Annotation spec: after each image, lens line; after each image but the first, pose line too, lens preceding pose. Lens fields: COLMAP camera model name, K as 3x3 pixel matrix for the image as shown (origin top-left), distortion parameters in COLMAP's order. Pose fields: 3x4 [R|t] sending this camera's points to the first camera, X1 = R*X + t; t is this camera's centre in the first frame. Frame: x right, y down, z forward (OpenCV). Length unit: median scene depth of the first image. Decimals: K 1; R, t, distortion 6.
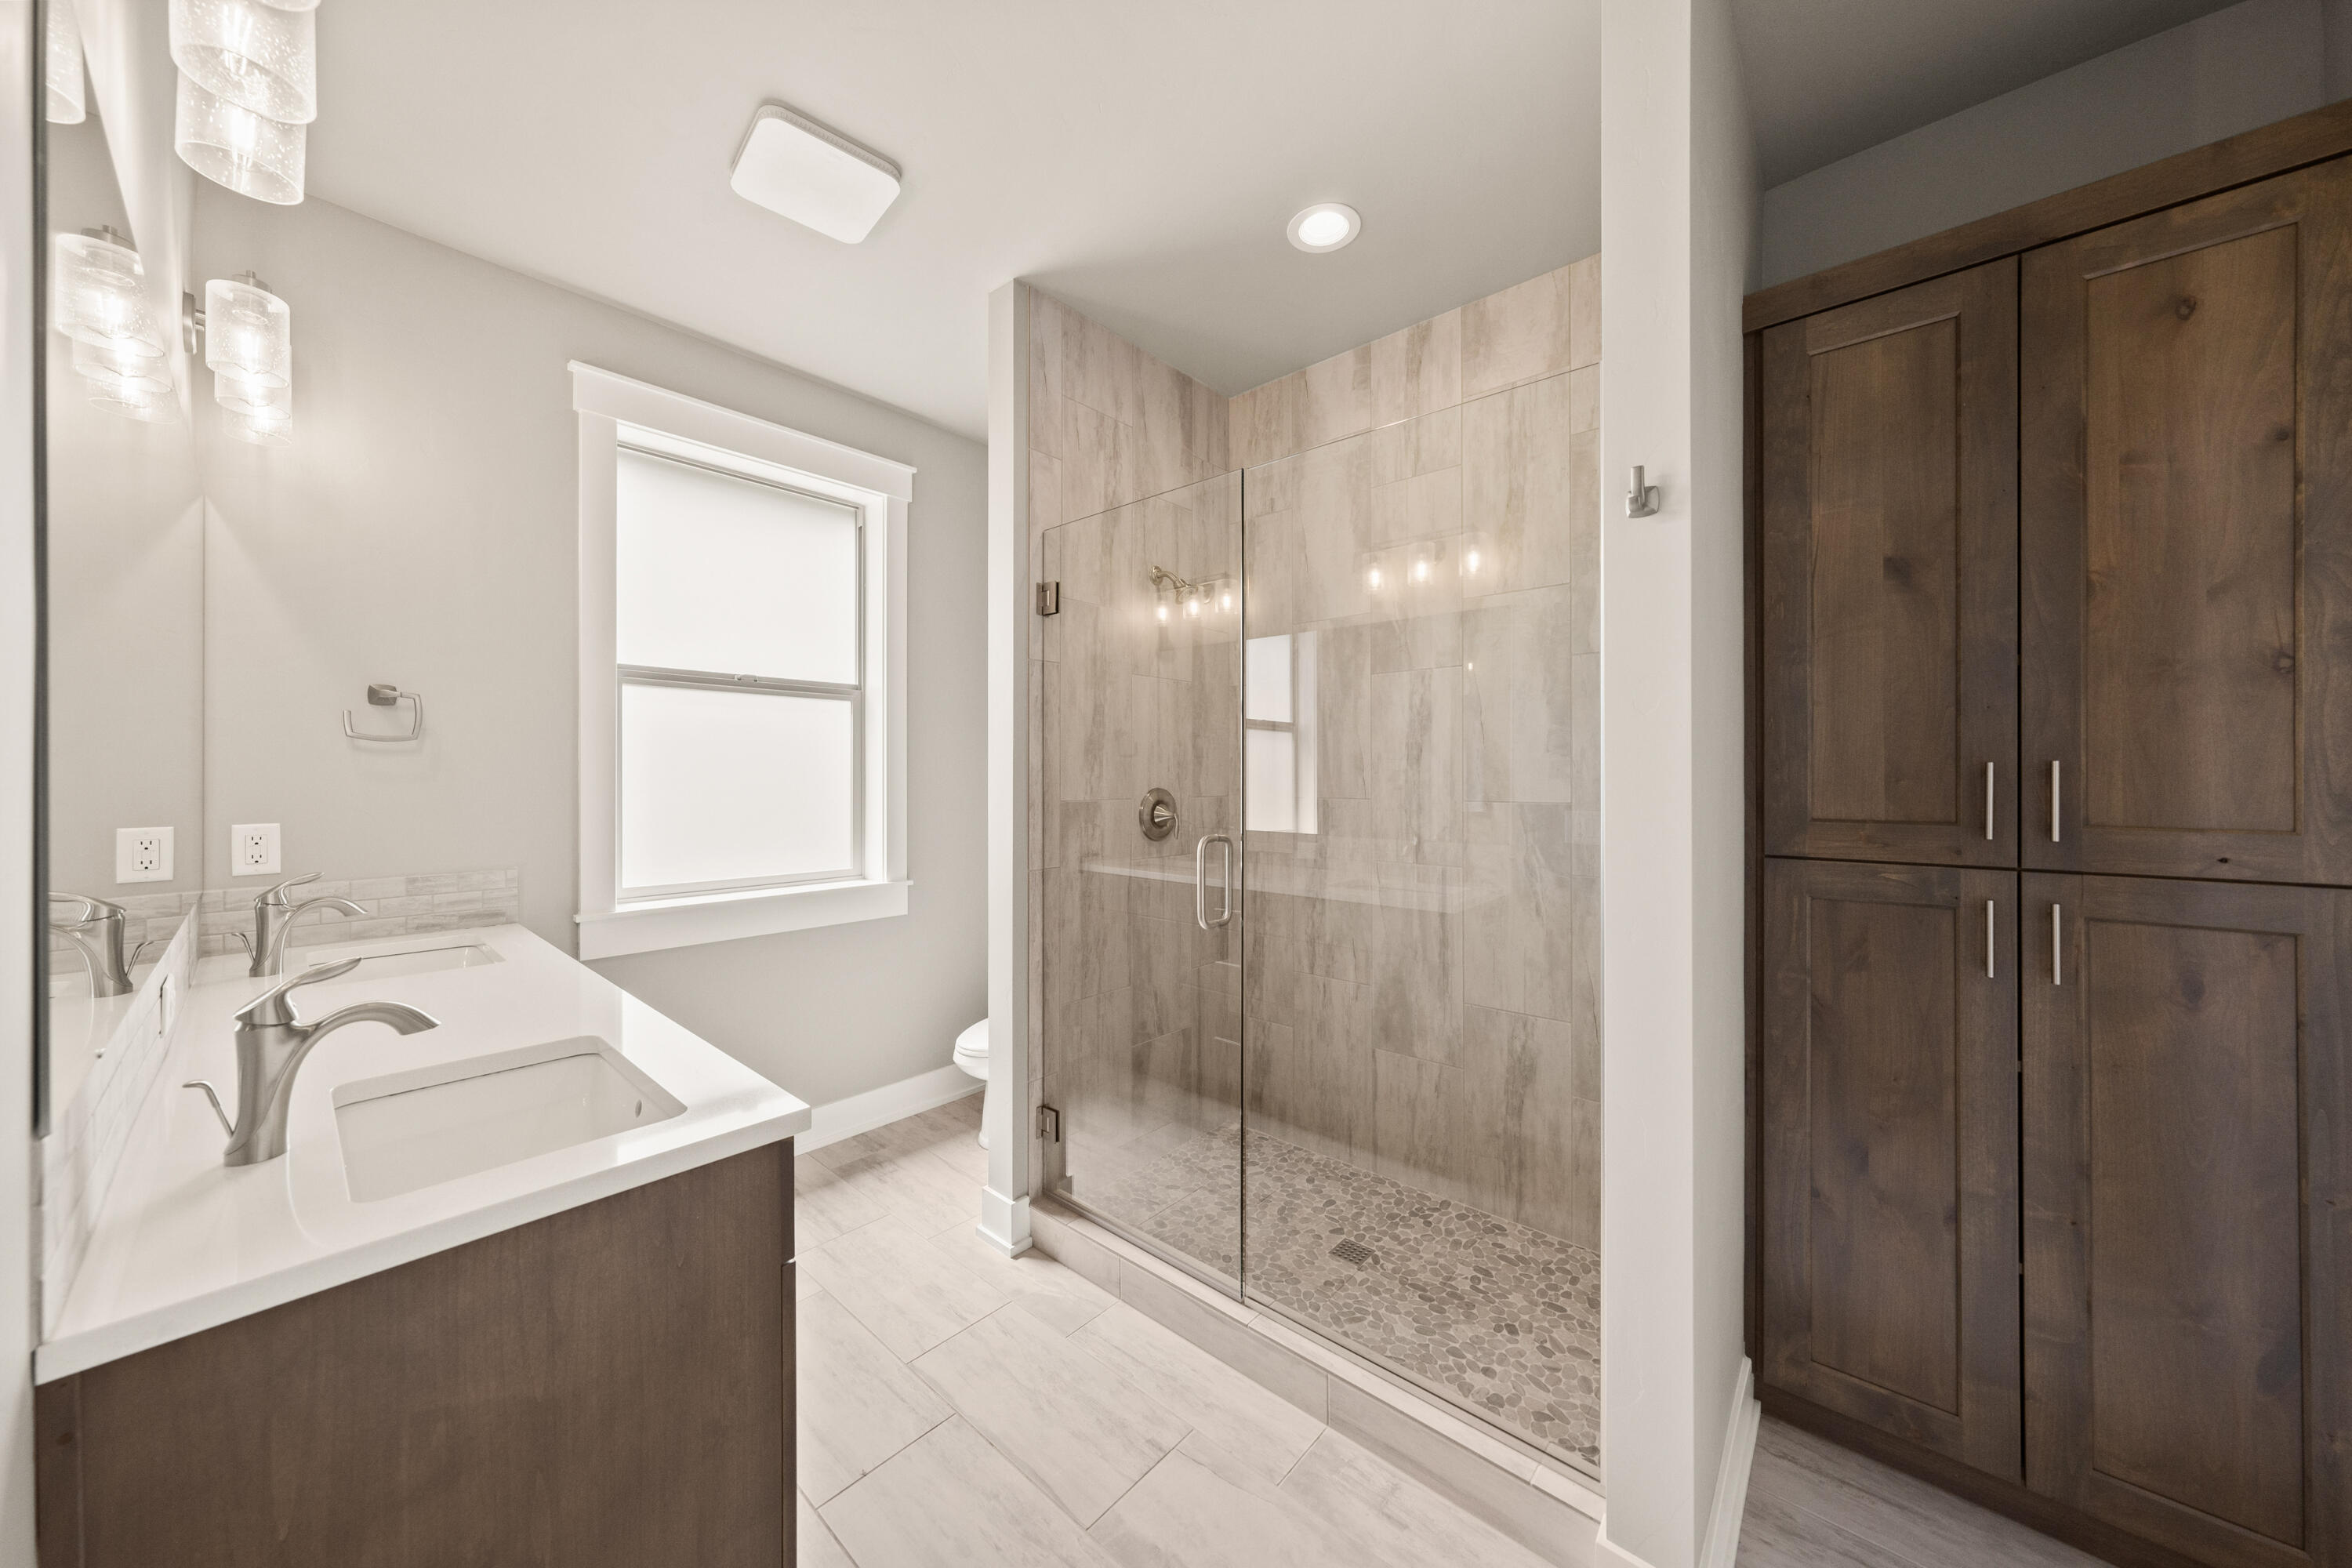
lens RADIAL K [[806.8, 0, 1176.9], [0, 806.8, 773.2], [0, 0, 1]] dist [-0.007192, 0.002768]
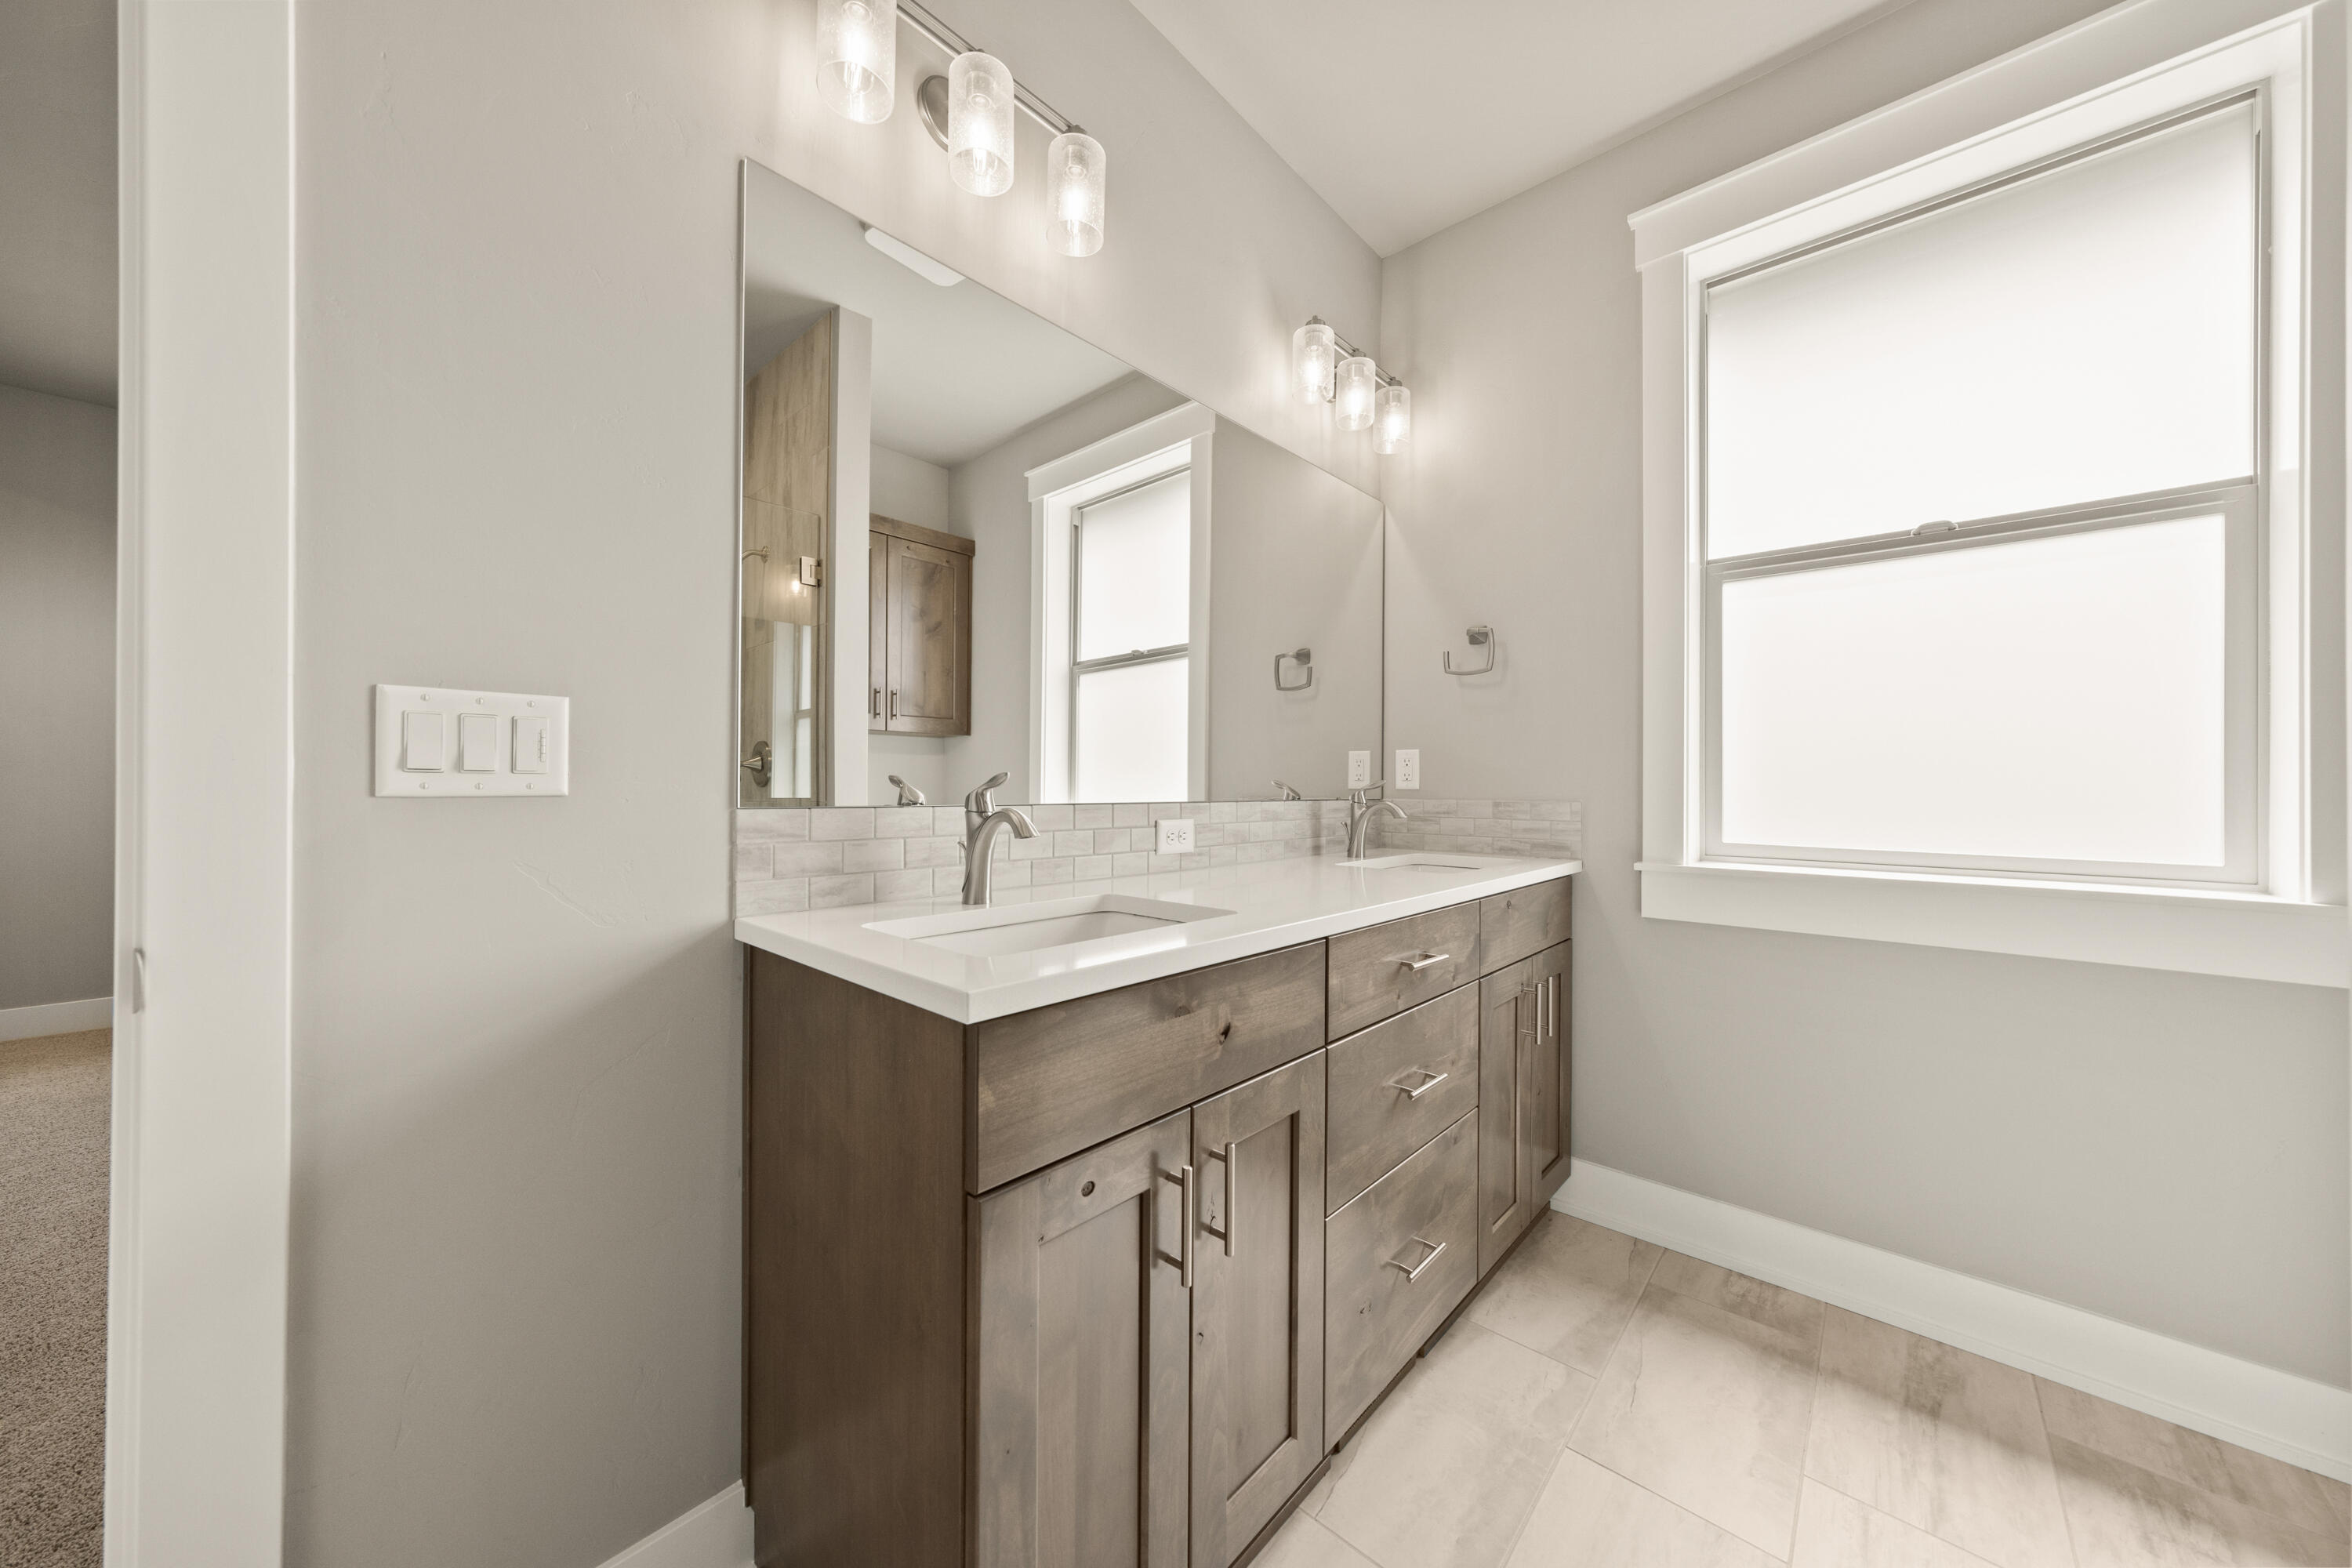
lens RADIAL K [[806.8, 0, 1176.2], [0, 806.8, 784.0], [0, 0, 1]] dist [-0.007192, 0.002768]
pose [[-0.027146, -0.008156, -0.999598, 0.114398], [-0.006332, 0.999948, -0.007987, 0.104795], [0.999611, 0.006113, -0.027196, 0.538718]]
